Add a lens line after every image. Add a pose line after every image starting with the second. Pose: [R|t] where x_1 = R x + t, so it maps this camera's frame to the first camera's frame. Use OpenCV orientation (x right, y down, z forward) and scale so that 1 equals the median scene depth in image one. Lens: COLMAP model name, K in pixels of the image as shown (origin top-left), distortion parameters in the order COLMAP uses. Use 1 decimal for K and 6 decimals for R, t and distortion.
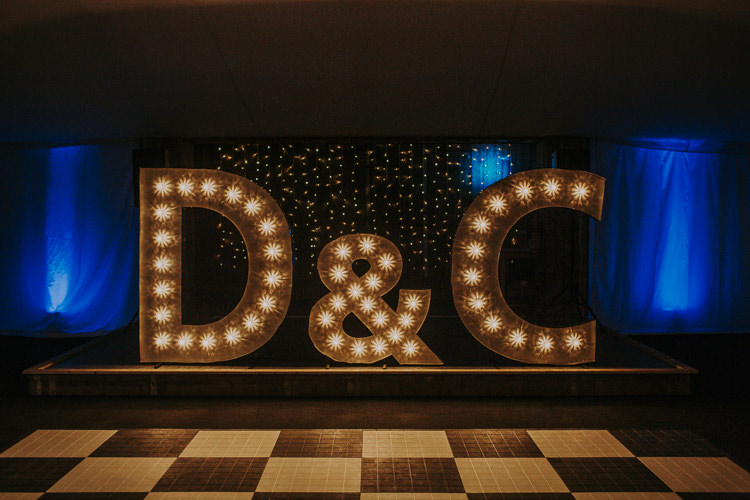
lens RADIAL K [[735.7, 0, 373.6], [0, 735.7, 247.0], [0, 0, 1]] dist [-0.071364, 0.000000]
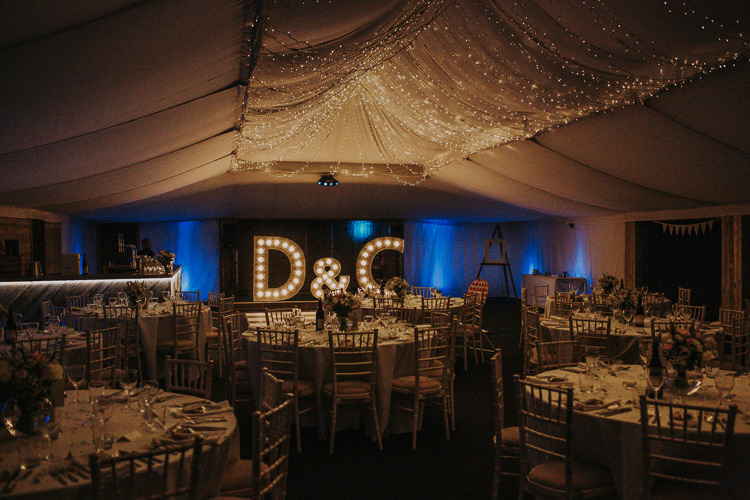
lens RADIAL K [[735.7, 0, 375.2], [0, 735.7, 250.4], [0, 0, 1]] dist [-0.071364, 0.000000]
pose [[0.978197, -0.001517, 0.207674, -0.456816], [0.008956, 0.999351, -0.034887, 0.059928], [-0.207486, 0.035987, 0.977576, -2.037864]]
